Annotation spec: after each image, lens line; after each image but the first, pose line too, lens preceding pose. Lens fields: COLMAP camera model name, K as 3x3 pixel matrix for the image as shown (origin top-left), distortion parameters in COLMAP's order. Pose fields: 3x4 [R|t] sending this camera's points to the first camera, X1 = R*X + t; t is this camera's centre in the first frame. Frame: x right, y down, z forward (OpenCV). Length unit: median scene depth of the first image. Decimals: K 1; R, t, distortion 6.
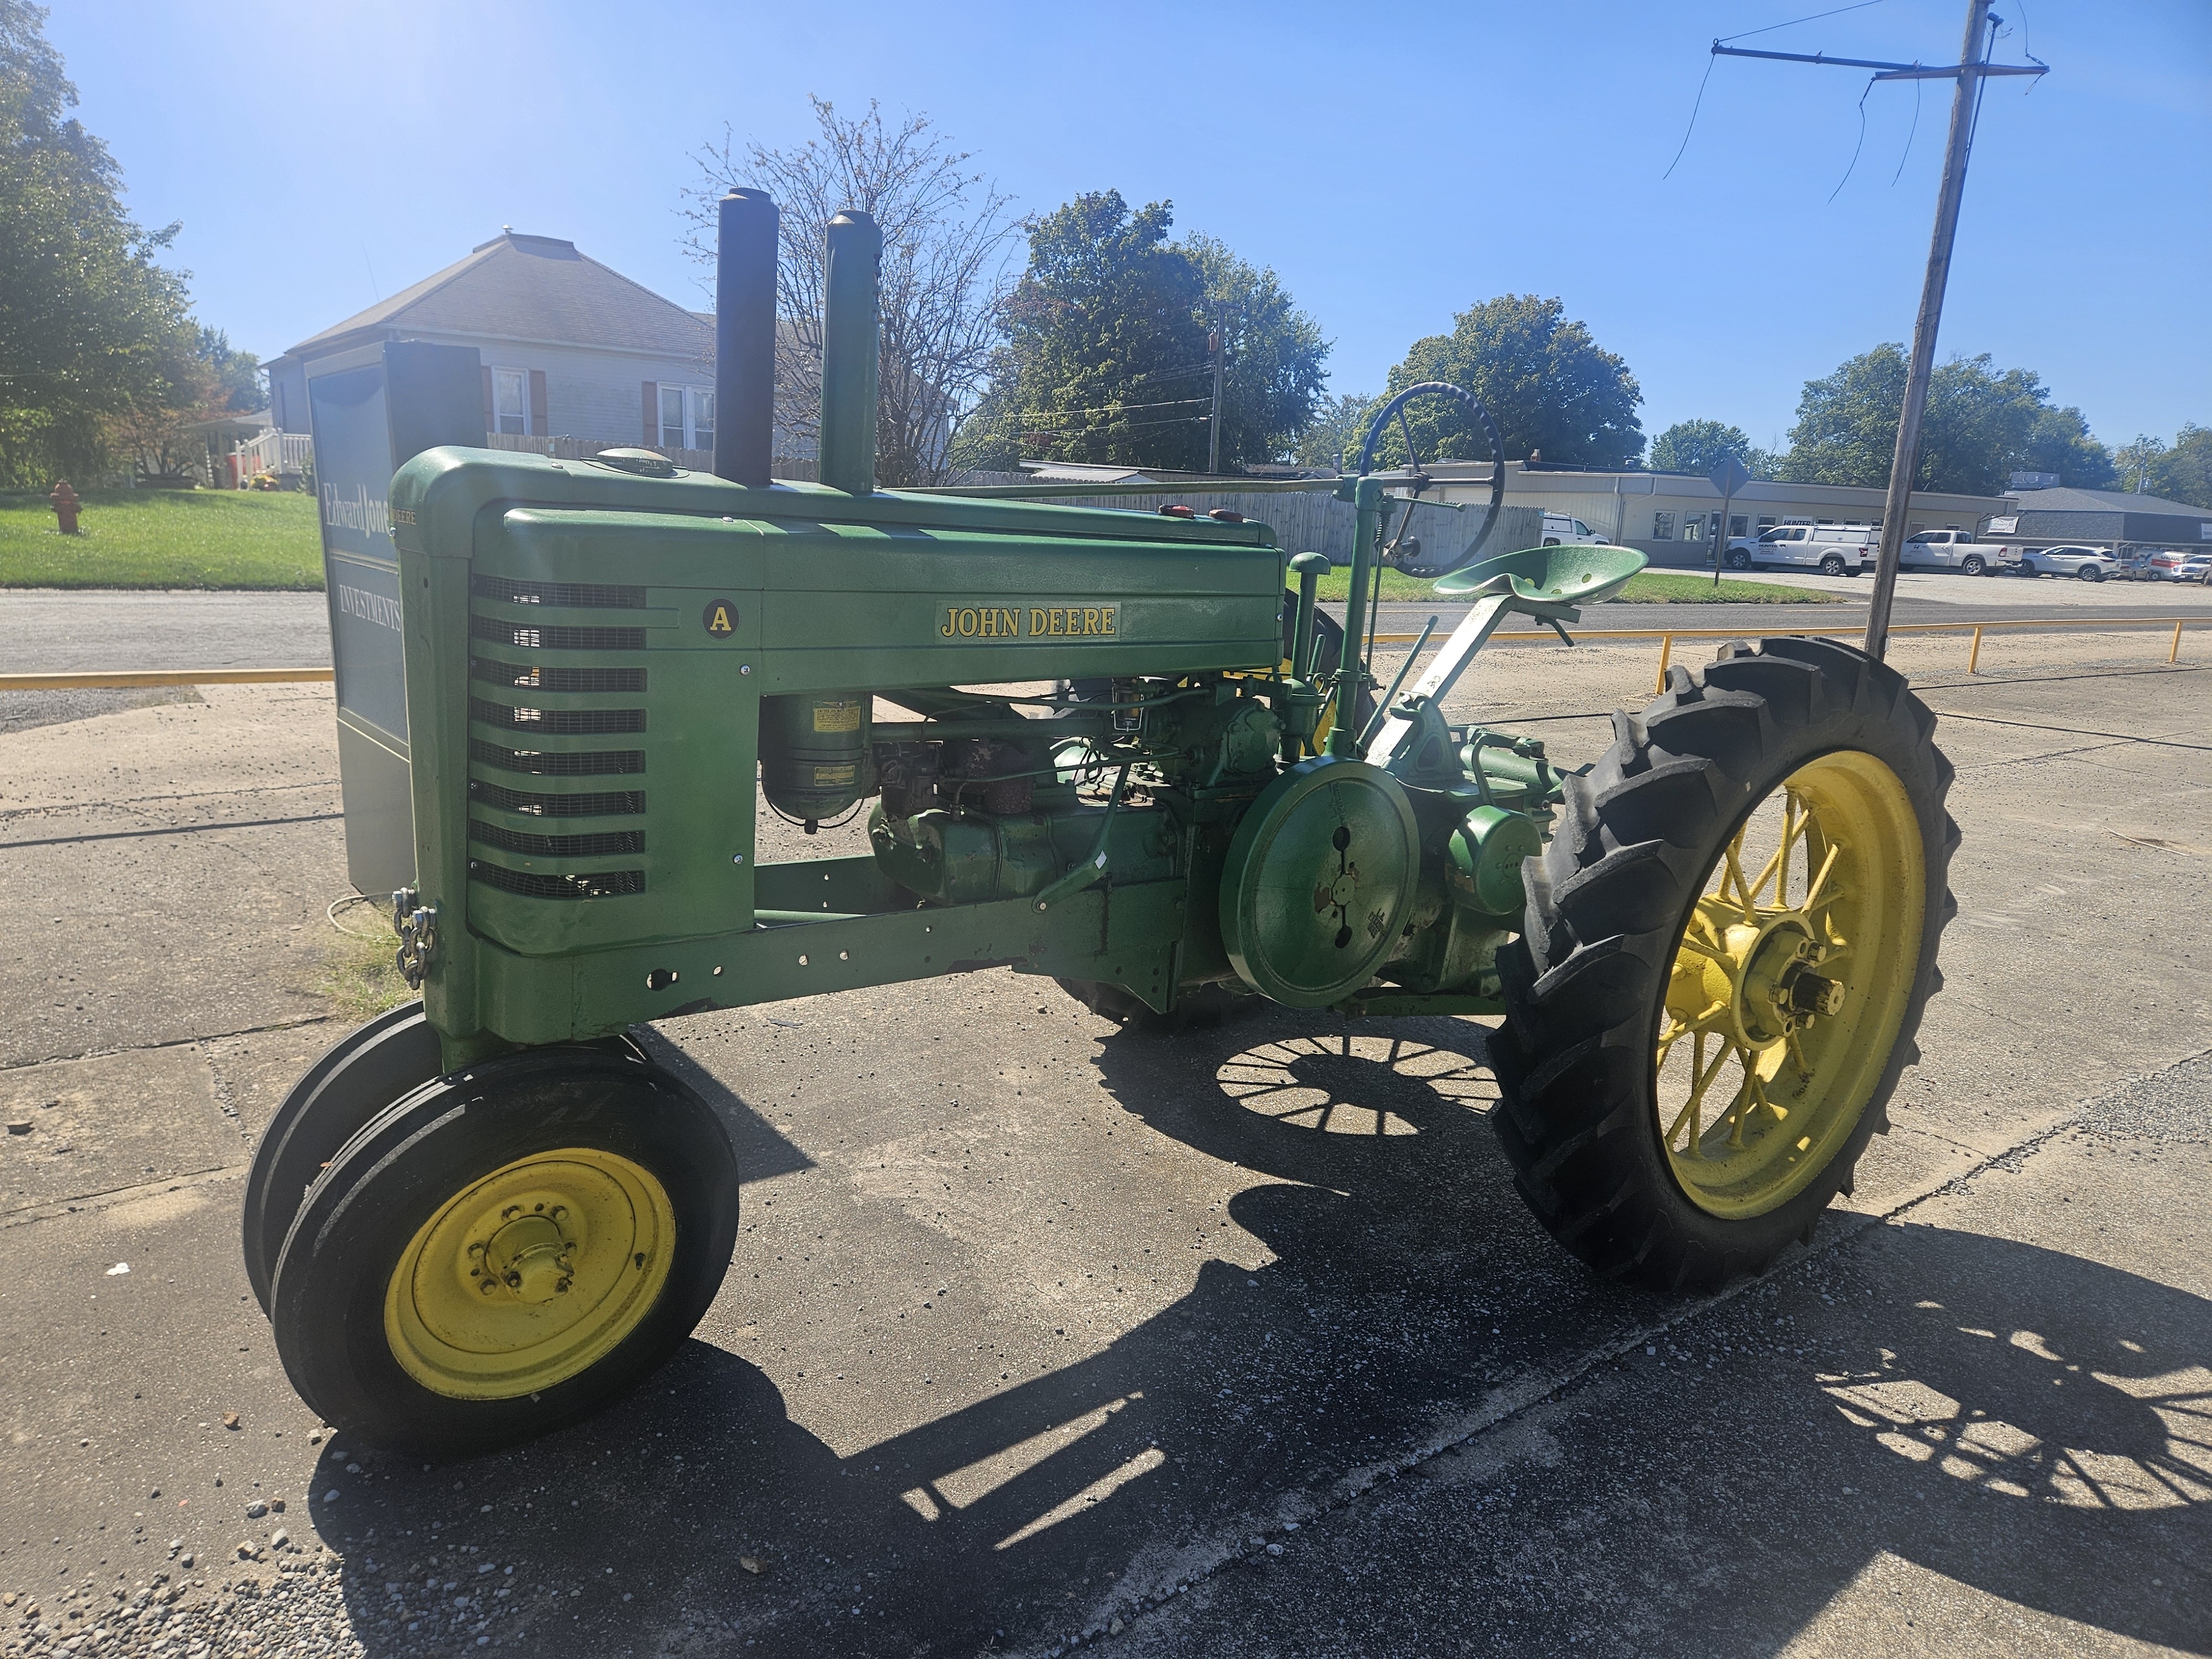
lens RADIAL K [[1471.6, 0, 1100.9], [0, 1471.6, 823.1], [0, 0, 1]] dist [0.074577, -0.065501]
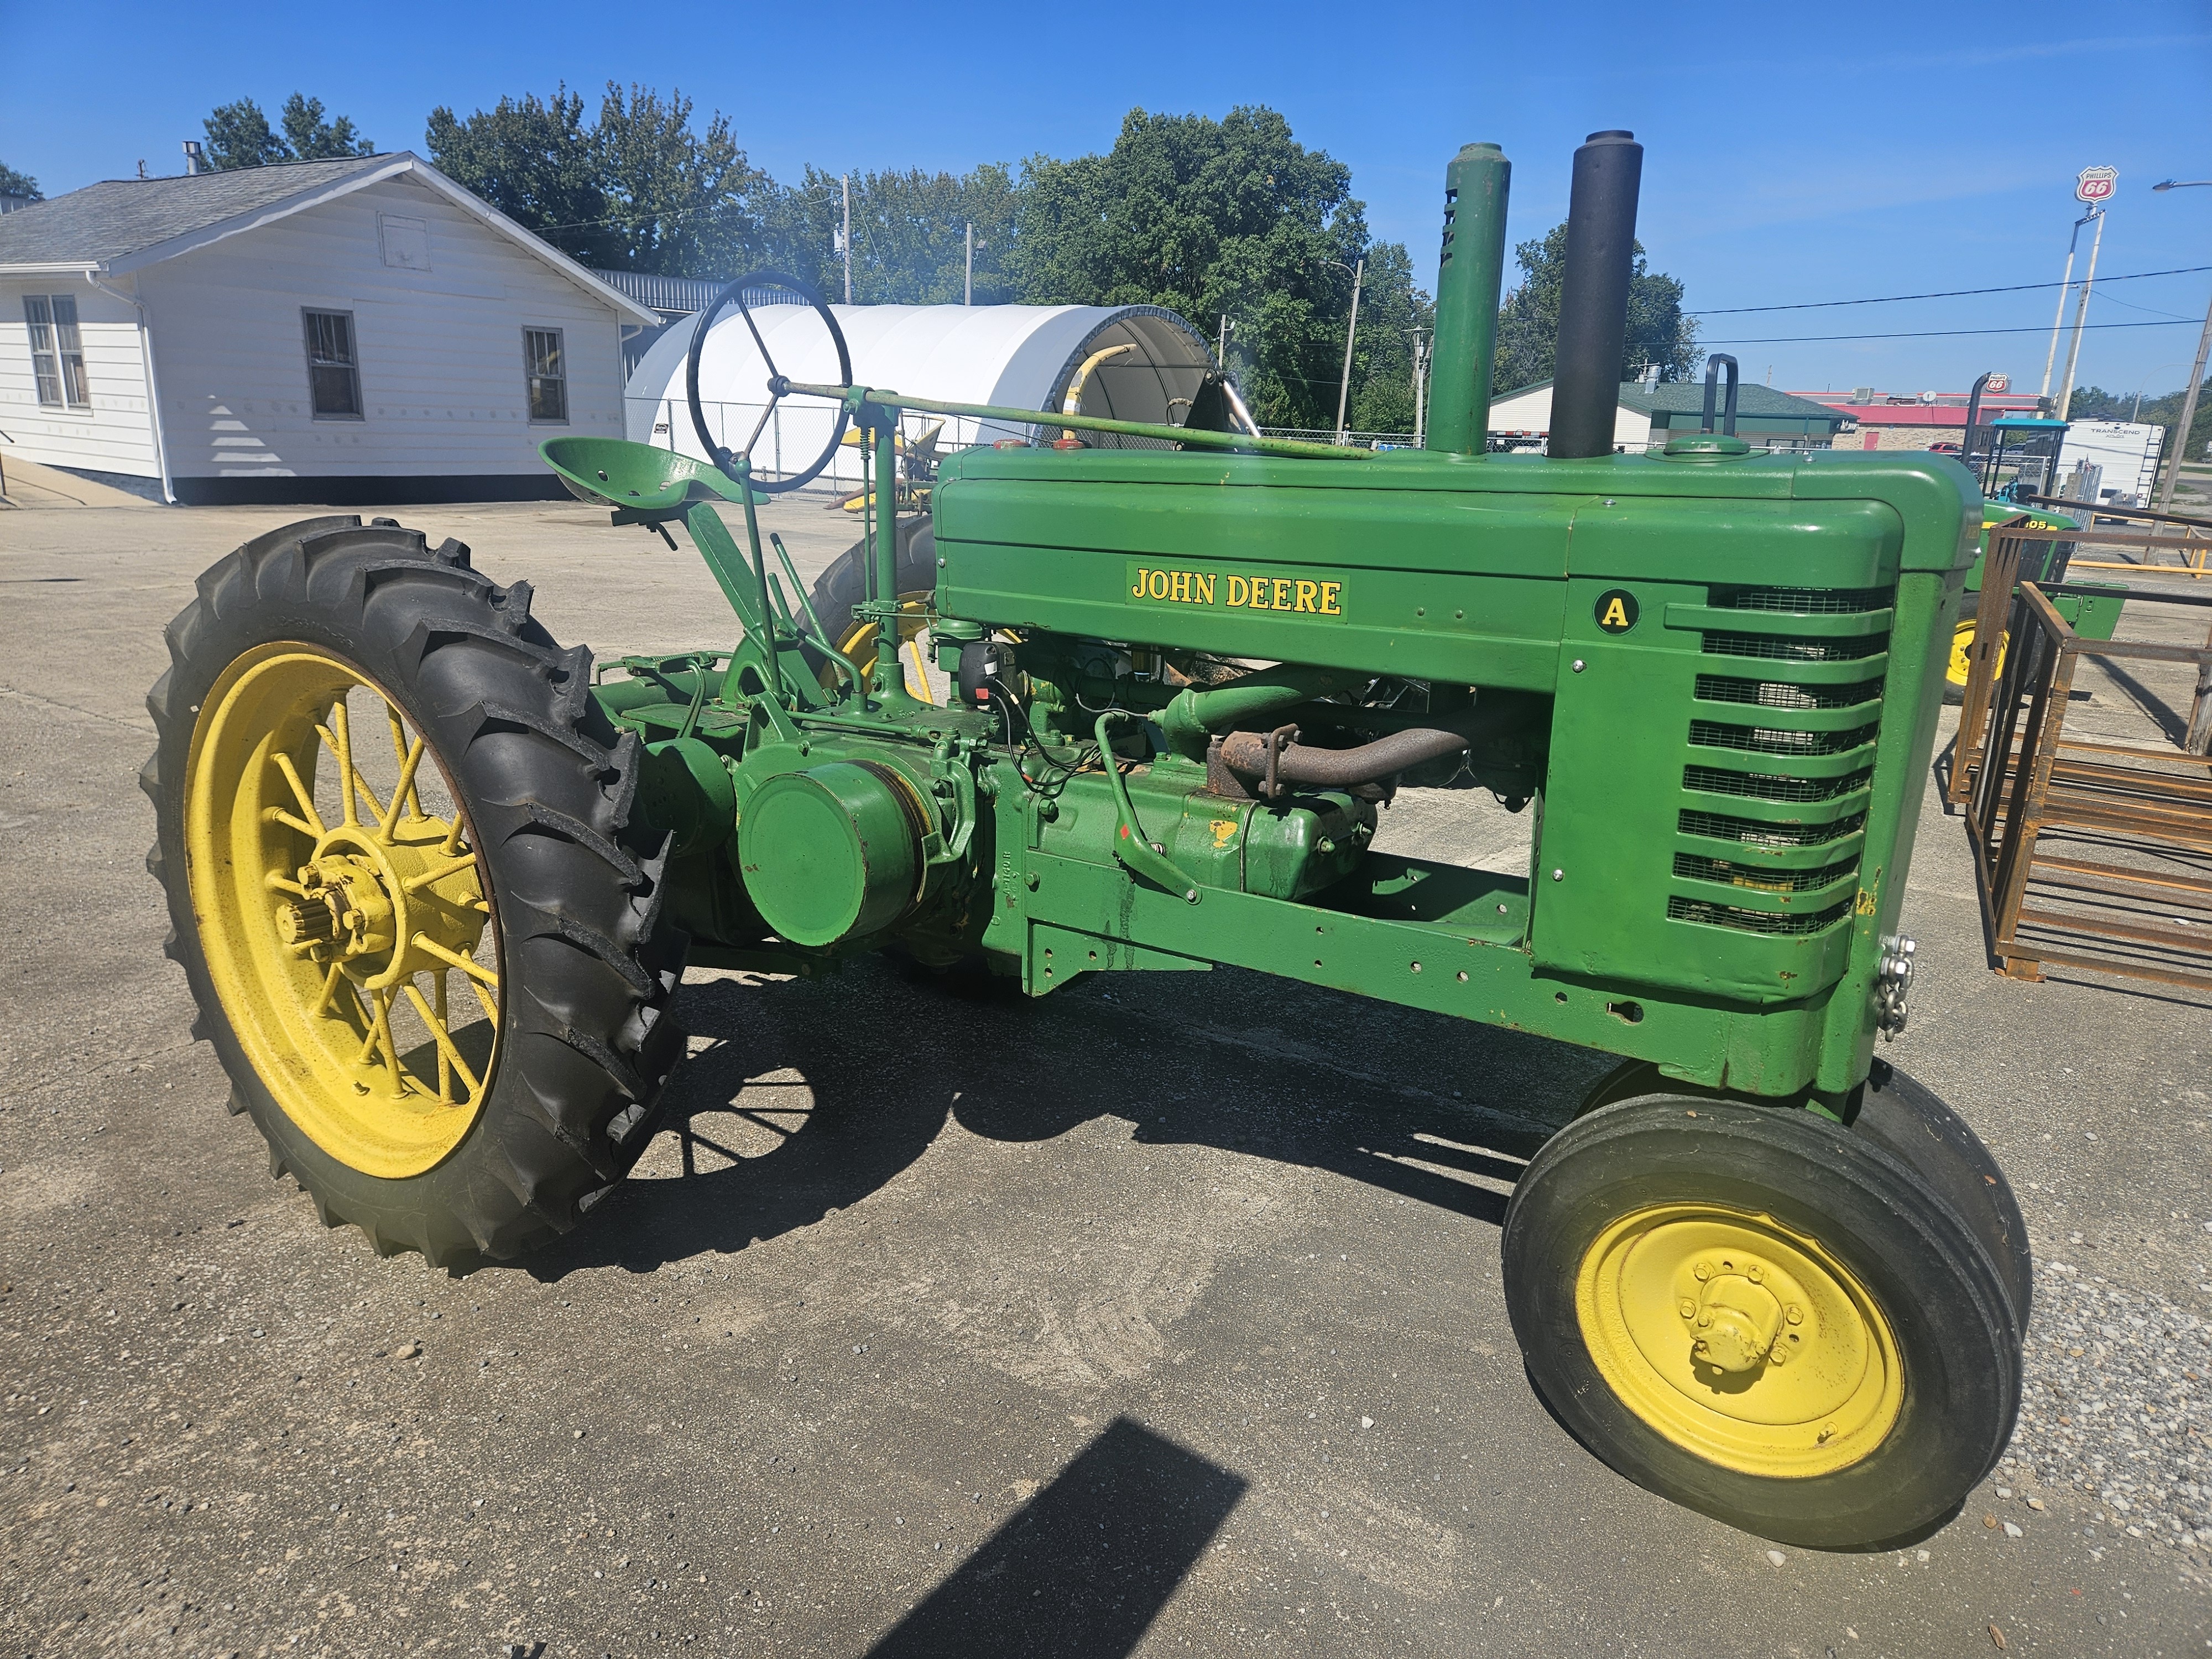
lens RADIAL K [[1471.6, 0, 1100.9], [0, 1471.6, 823.1], [0, 0, 1]] dist [0.074577, -0.065501]
pose [[-0.330895, -0.299752, 0.894795, -0.210161], [0.145207, 0.920743, 0.362142, -0.081465], [-0.932429, 0.249761, -0.261144, 0.321144]]
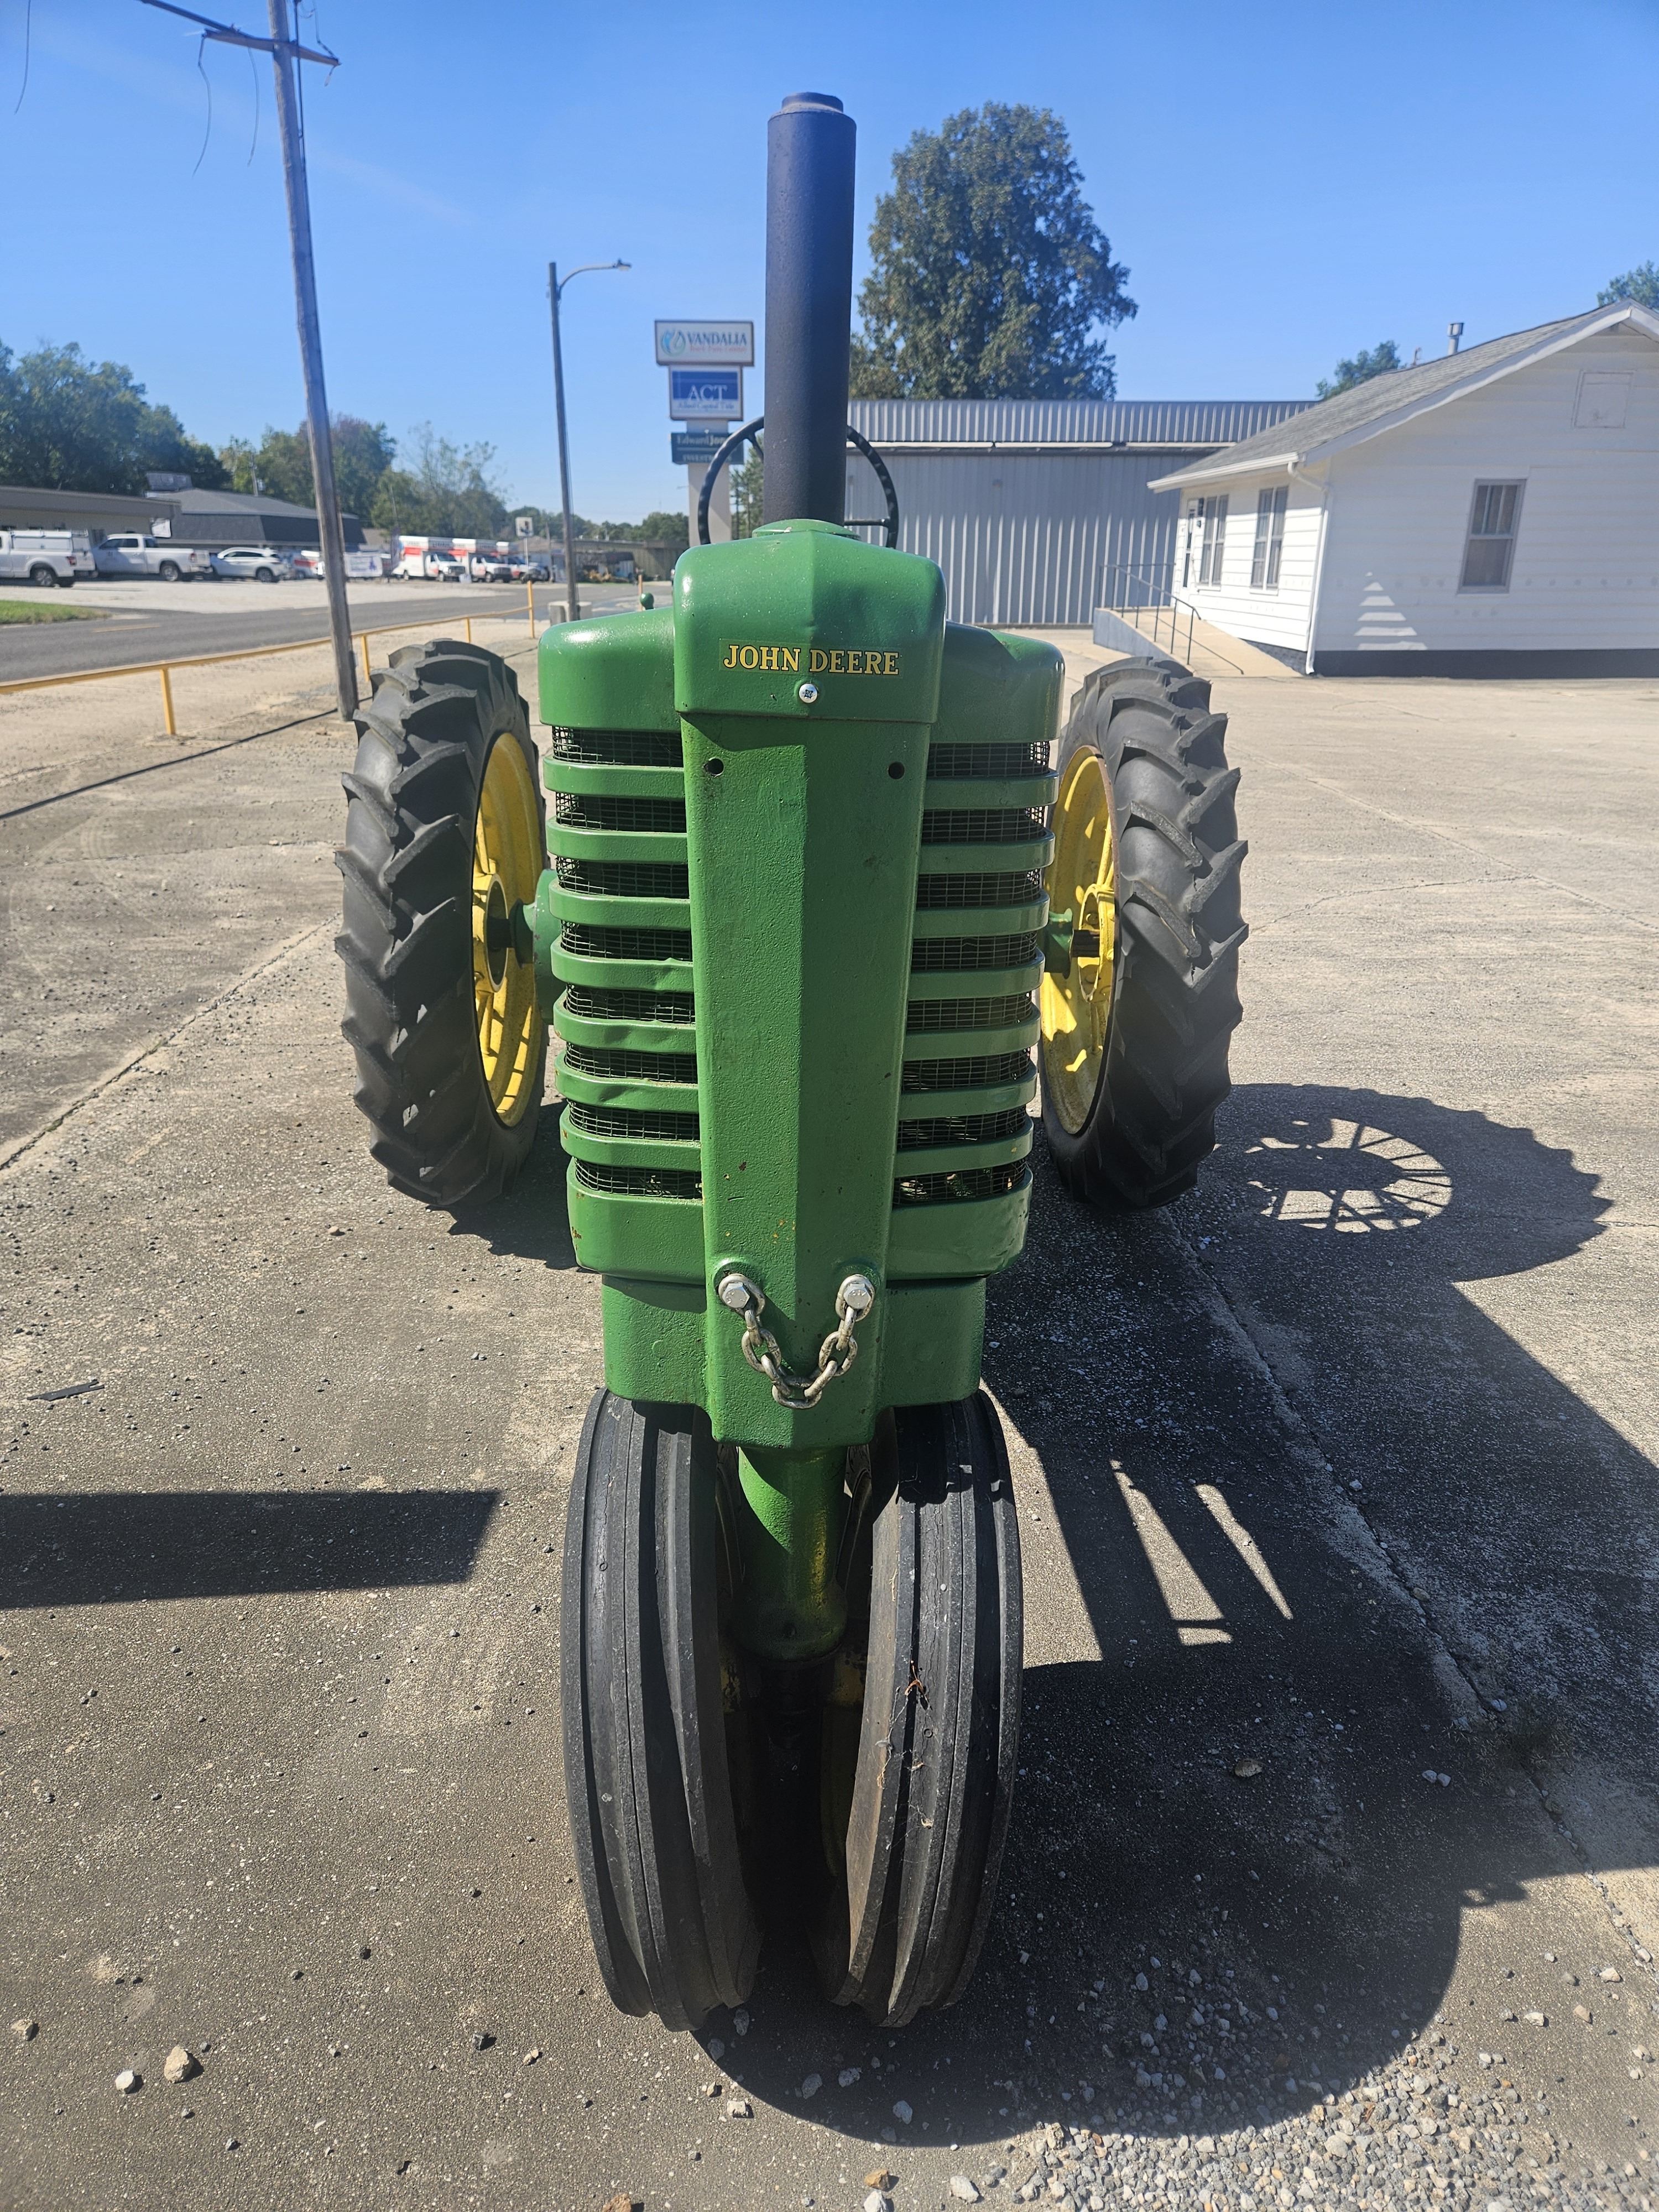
lens RADIAL K [[1471.6, 0, 832.5], [0, 1471.6, 1109.4], [0, 0, 1]] dist [0.074577, -0.065501]
pose [[0.576034, -0.318672, 0.752750, -0.172439], [0.184339, 0.947800, 0.260182, -0.034293], [-0.796369, -0.011112, 0.604708, 0.115876]]
